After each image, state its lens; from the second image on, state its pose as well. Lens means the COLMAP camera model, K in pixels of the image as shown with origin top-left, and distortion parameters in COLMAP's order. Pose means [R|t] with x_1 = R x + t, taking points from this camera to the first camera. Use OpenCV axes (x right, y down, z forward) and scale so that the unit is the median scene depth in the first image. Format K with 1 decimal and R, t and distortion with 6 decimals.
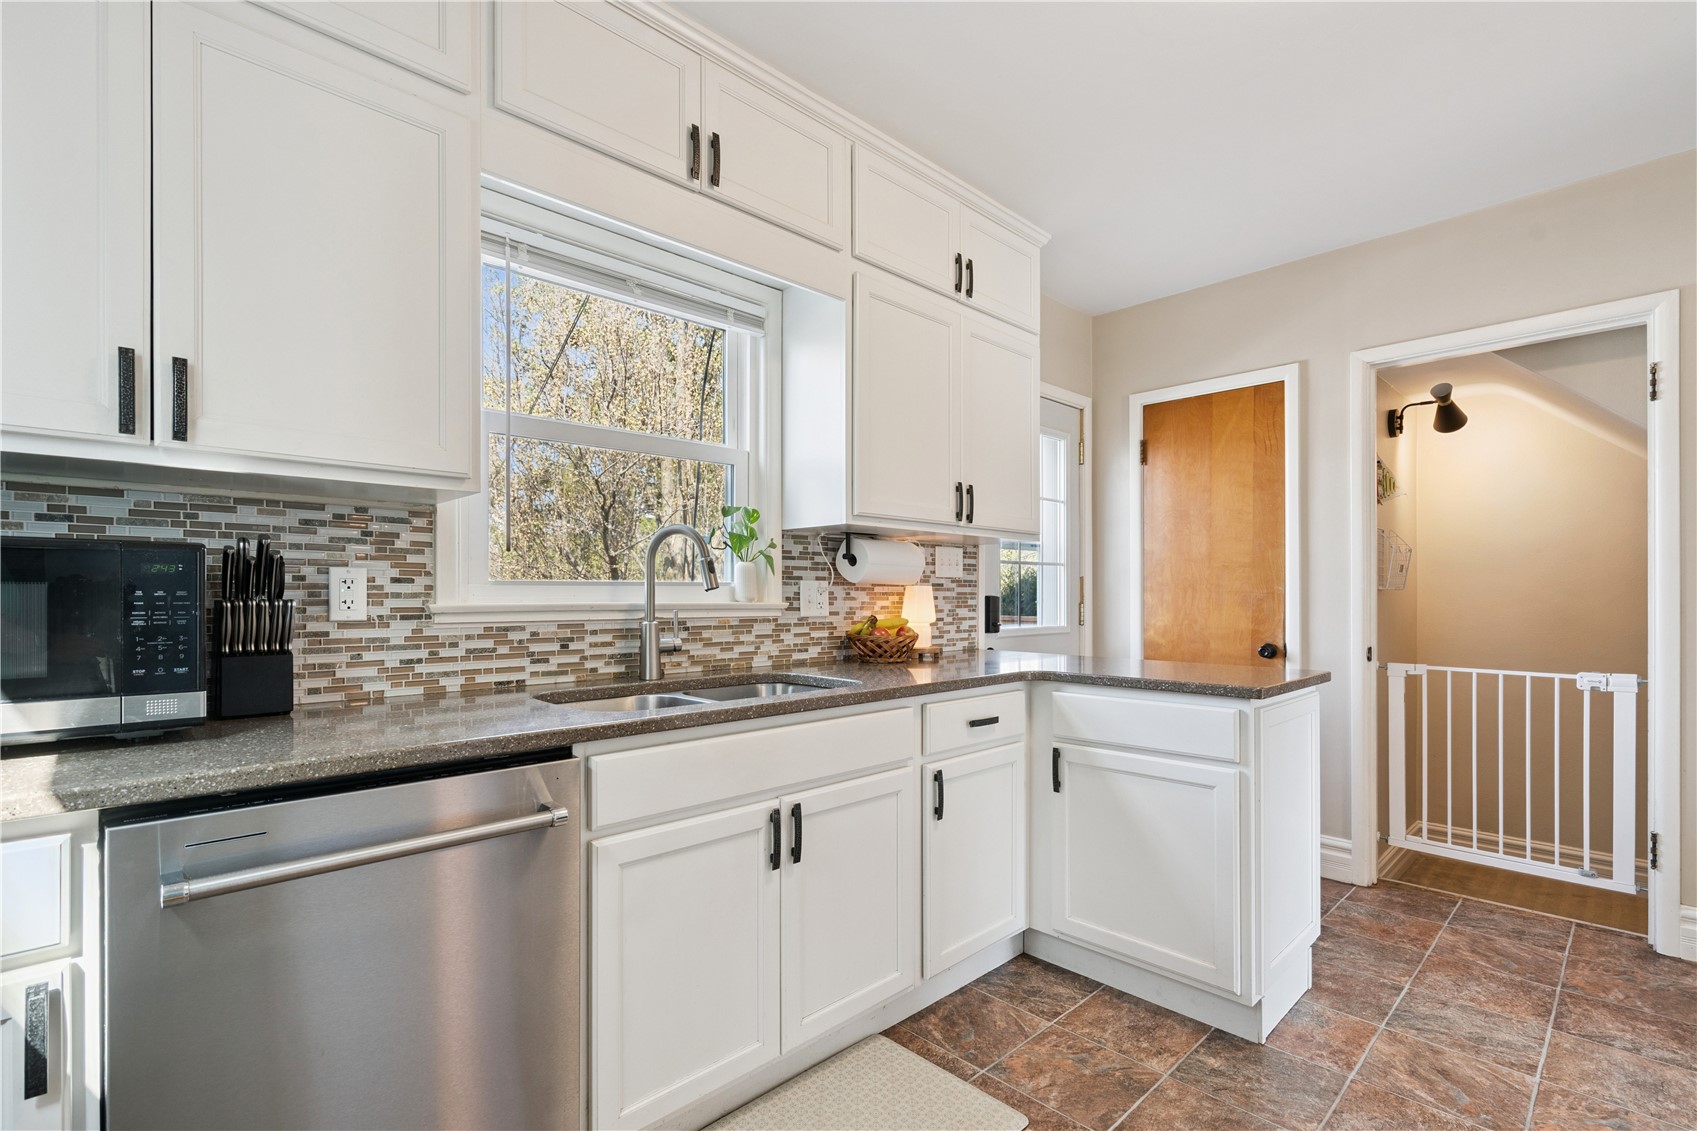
lens RADIAL K [[774.7, 0, 842.5], [0, 774.7, 595.5], [0, 0, 1]] dist [-0.001968, -0.000104]
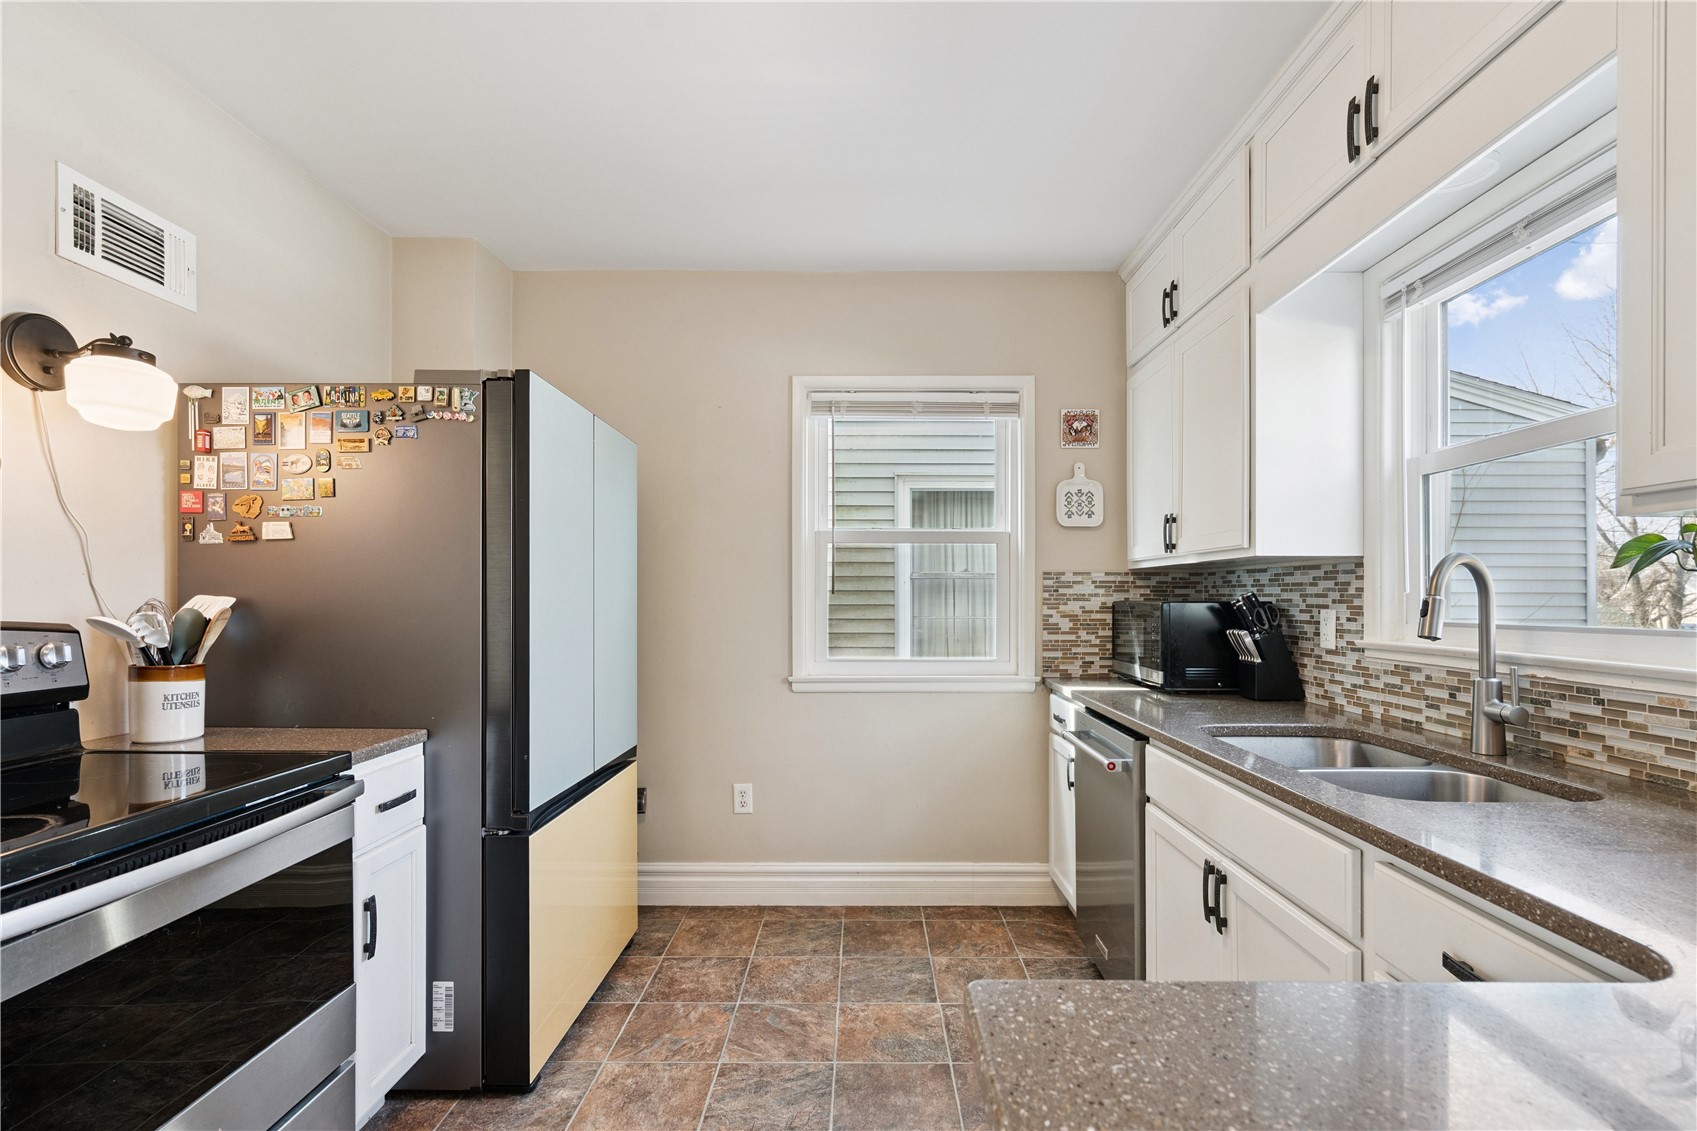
lens RADIAL K [[791.5, 0, 854.2], [0, 791.5, 596.9], [0, 0, 1]] dist [0.000633, 0.000466]
pose [[-0.694457, 0.001118, -0.719533, 0.786951], [0.000449, 0.999999, 0.001120, -0.050524], [0.719534, 0.000455, -0.694457, 1.143183]]
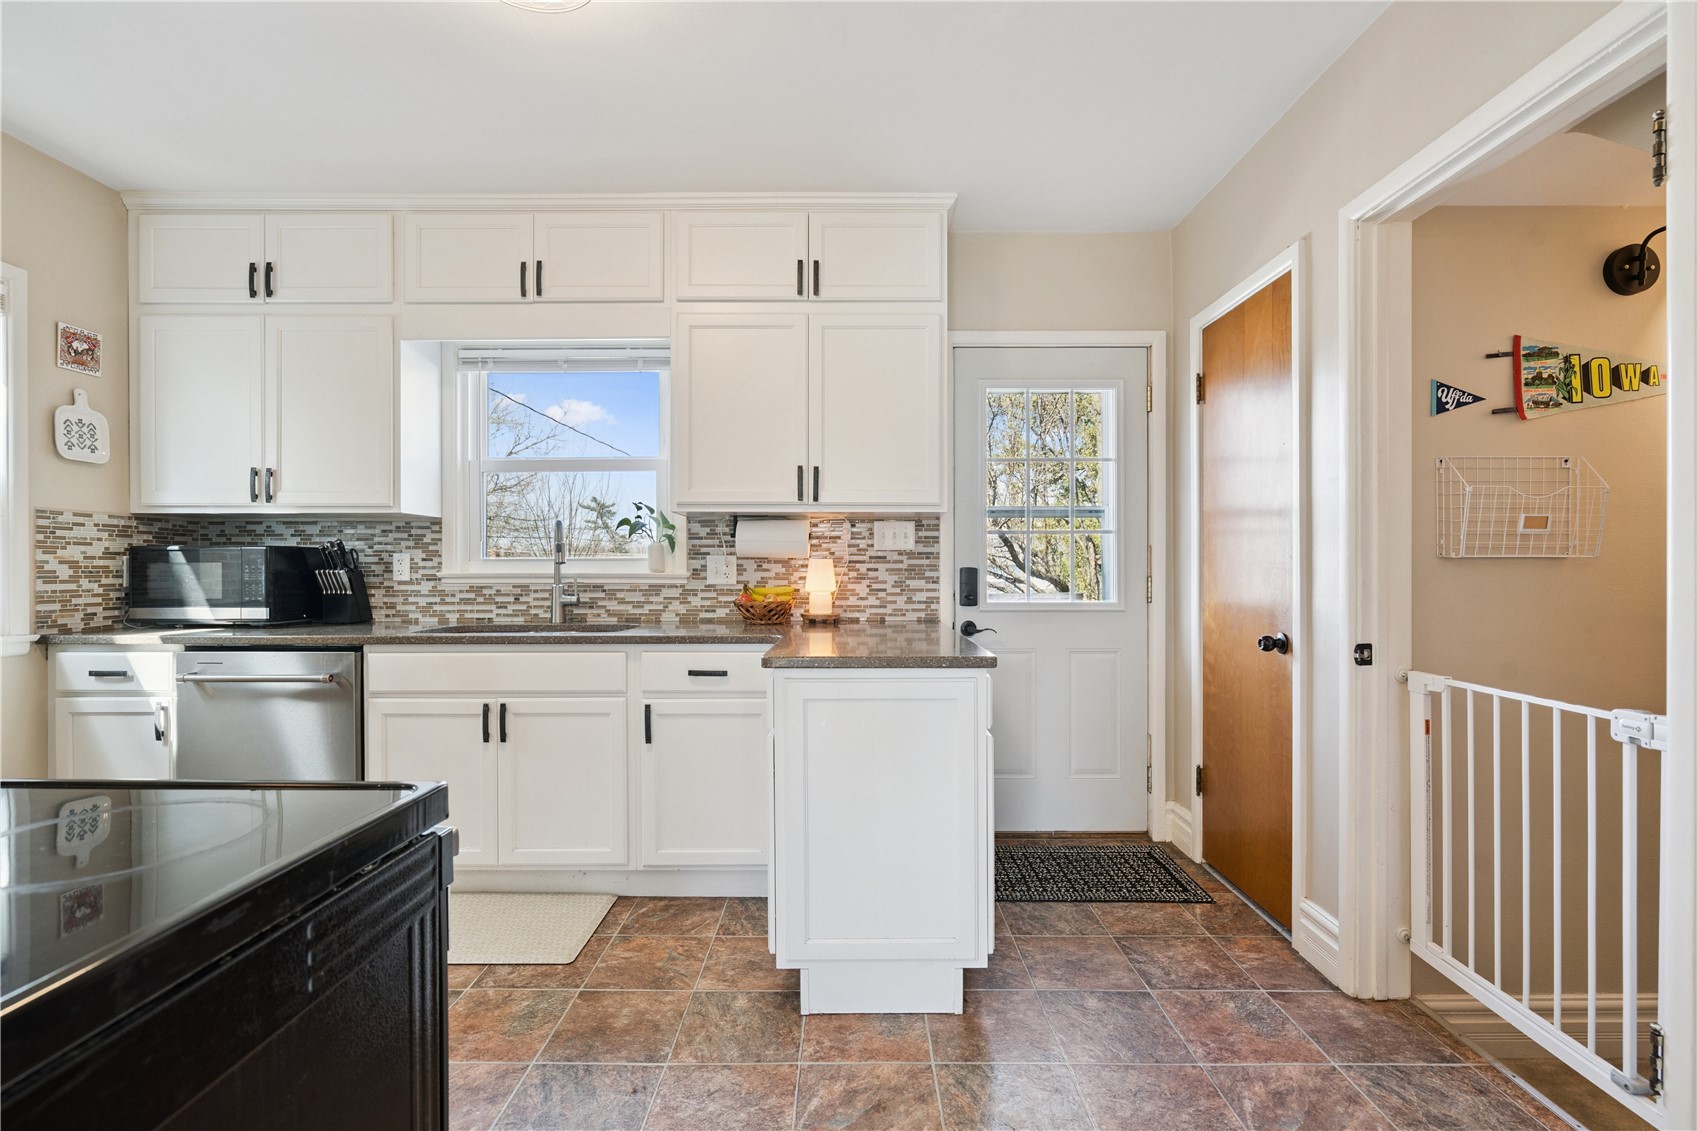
lens RADIAL K [[766.9, 0, 842.8], [0, 766.9, 572.9], [0, 0, 1]] dist [-0.000991, 0.000489]
pose [[0.720646, 0.003867, -0.693292, 1.247974], [0.000699, 0.999980, 0.006305, 0.001219], [0.693302, -0.005028, 0.720629, 0.319239]]
